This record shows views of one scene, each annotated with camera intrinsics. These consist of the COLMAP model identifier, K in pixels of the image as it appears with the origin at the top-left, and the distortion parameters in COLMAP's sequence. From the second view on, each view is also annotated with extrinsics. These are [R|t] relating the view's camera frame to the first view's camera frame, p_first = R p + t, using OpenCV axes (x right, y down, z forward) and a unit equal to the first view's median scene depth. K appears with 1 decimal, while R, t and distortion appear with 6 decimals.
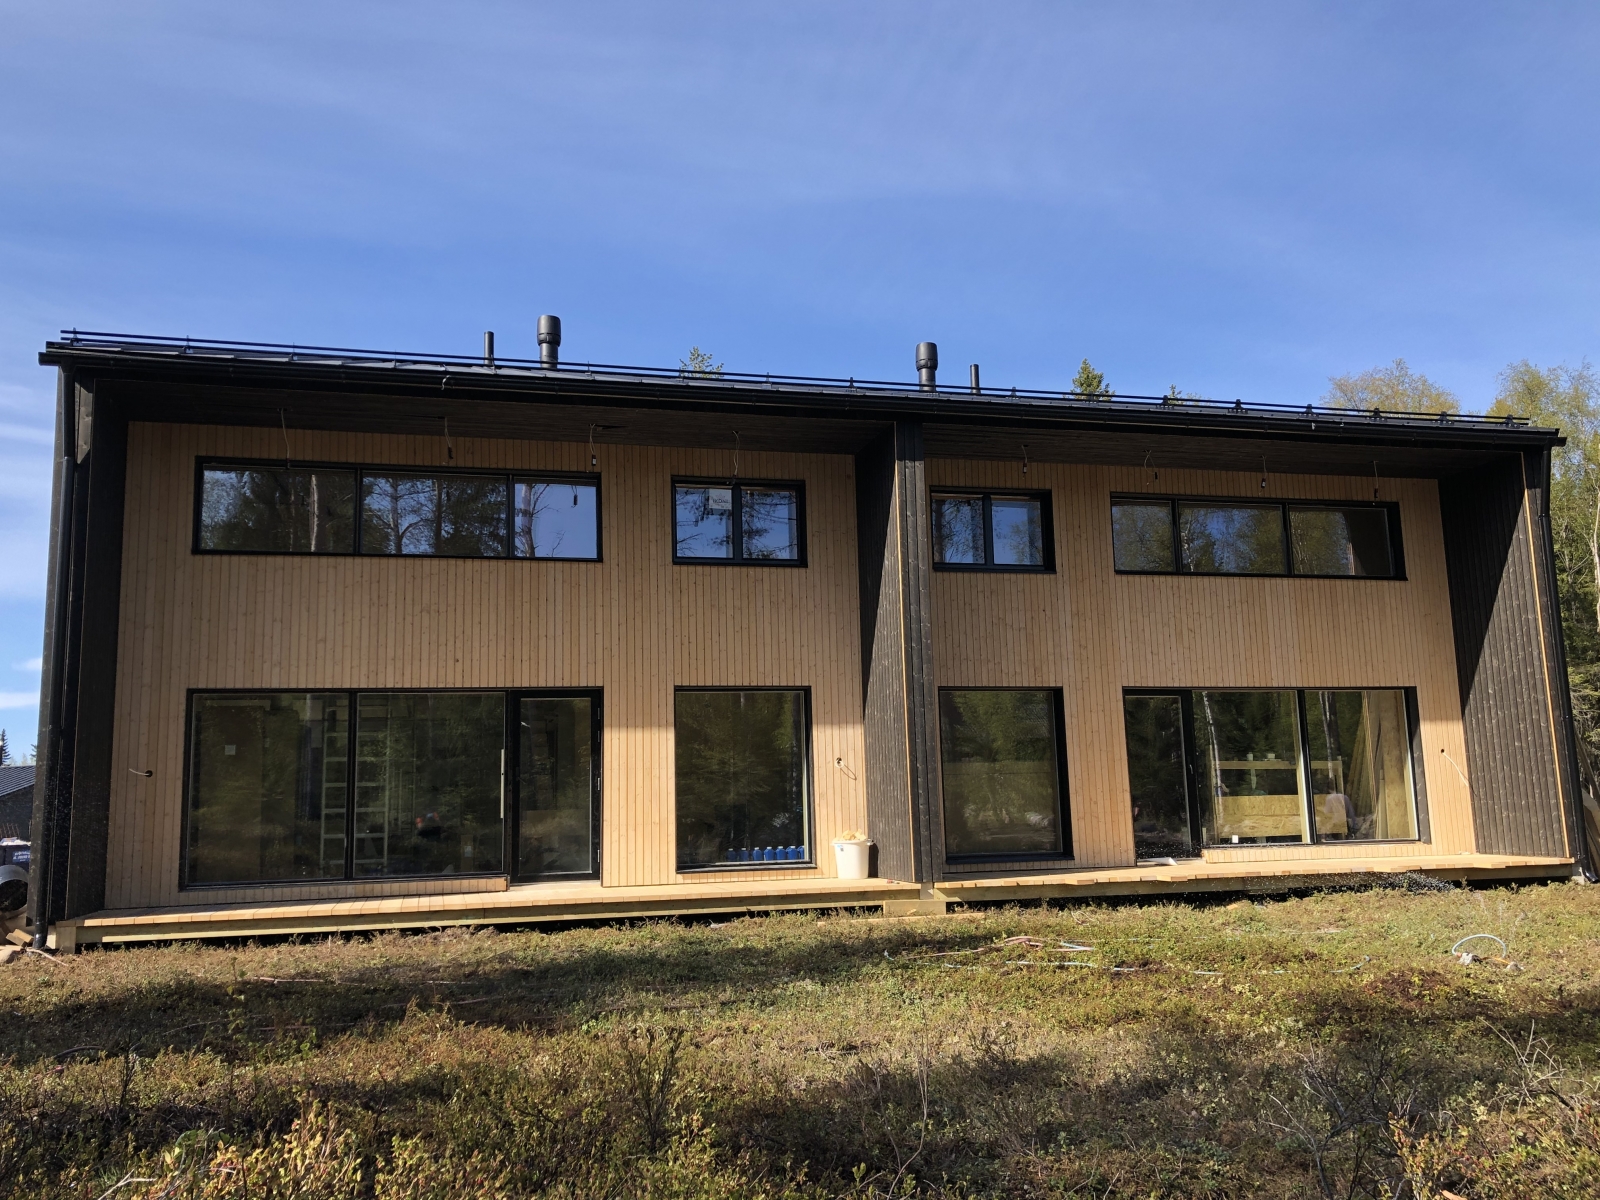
lens RADIAL K [[1329.0, 0, 800.0], [0, 1329.0, 600.0], [0, 0, 1]] dist [0.124008, -0.269974]
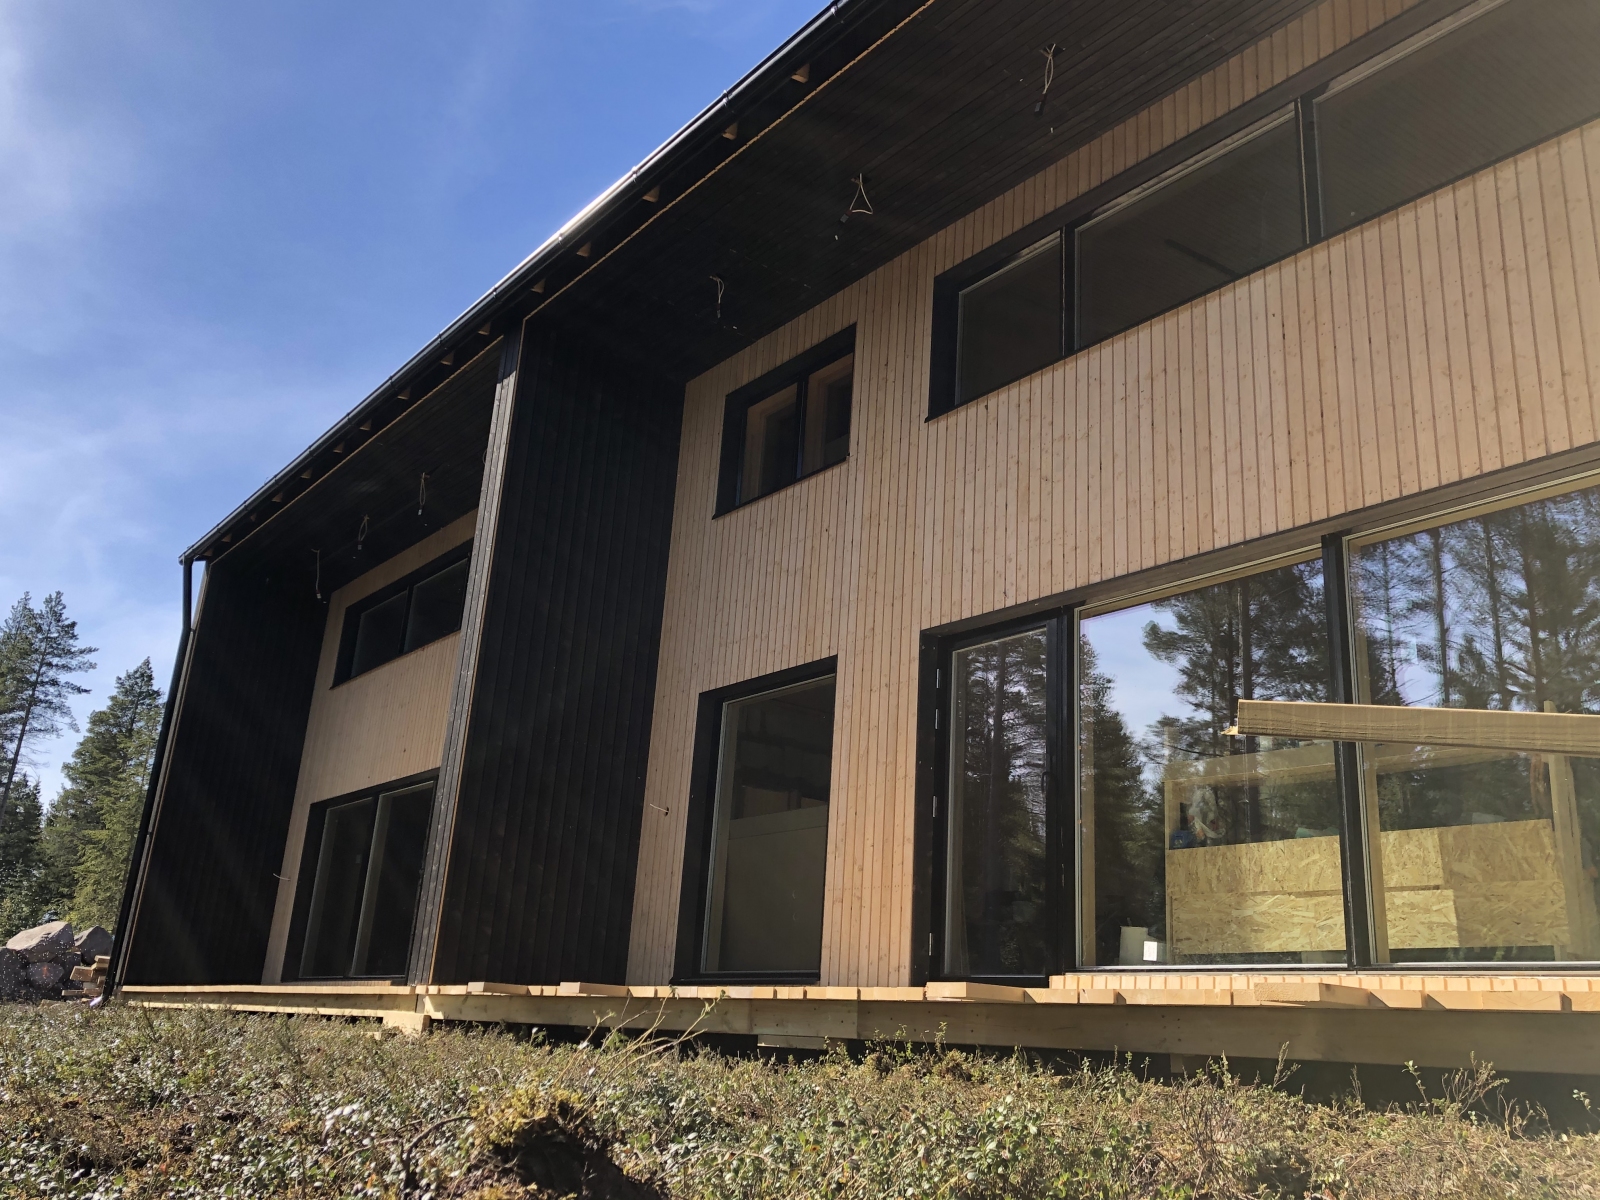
lens RADIAL K [[1365.0, 0, 800.0], [0, 1365.0, 600.0], [0, 0, 1]] dist [0.074896, -0.177699]
pose [[0.394553, -0.242951, -0.886173, 0.764444], [0.064931, 0.969374, -0.236852, 0.193147], [0.916576, 0.035911, 0.398244, 0.859387]]
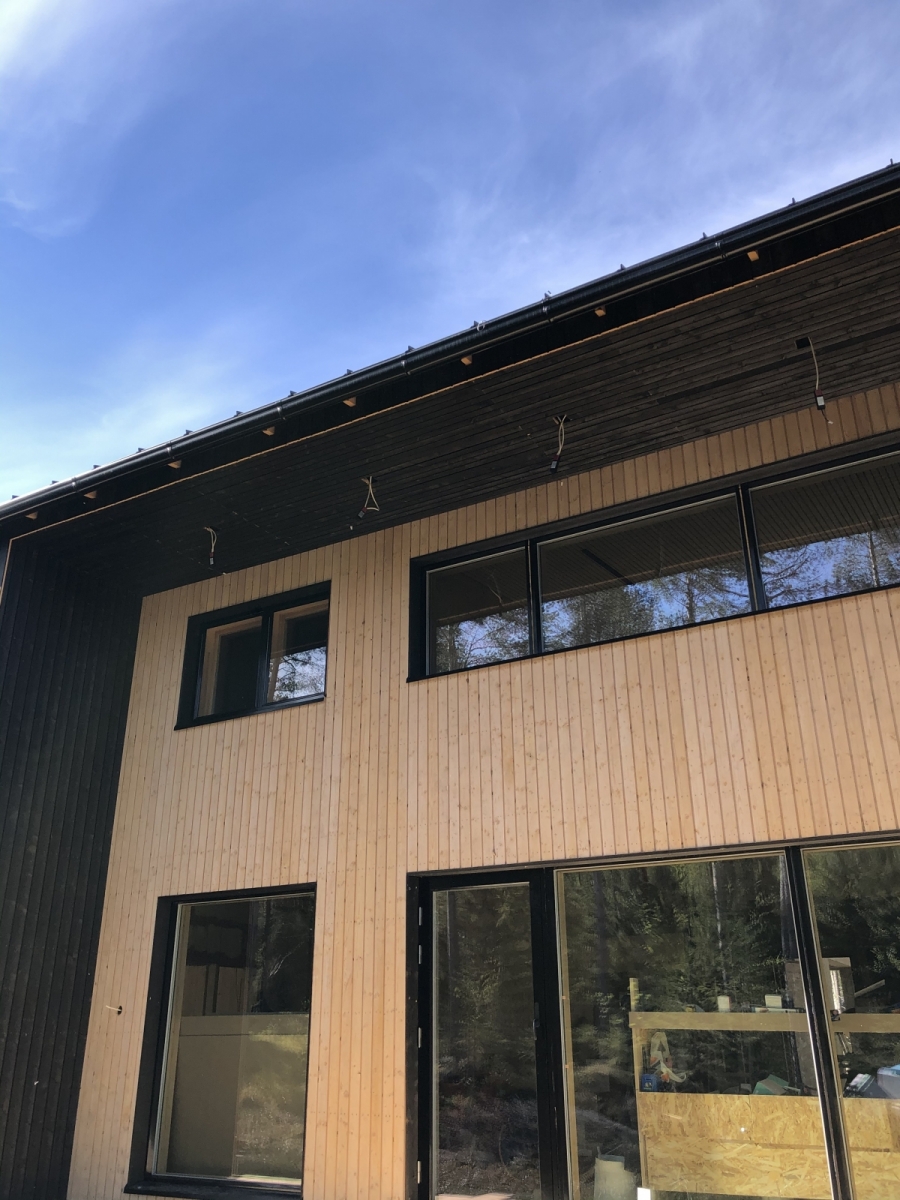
lens RADIAL K [[996.7, 0, 450.0], [0, 996.7, 600.0], [0, 0, 1]] dist [0.124008, -0.269974]
pose [[0.703418, -0.259377, -0.661760, 0.645641], [0.095957, 0.957169, -0.273165, 0.081754], [0.704269, 0.128649, 0.698179, 0.791267]]
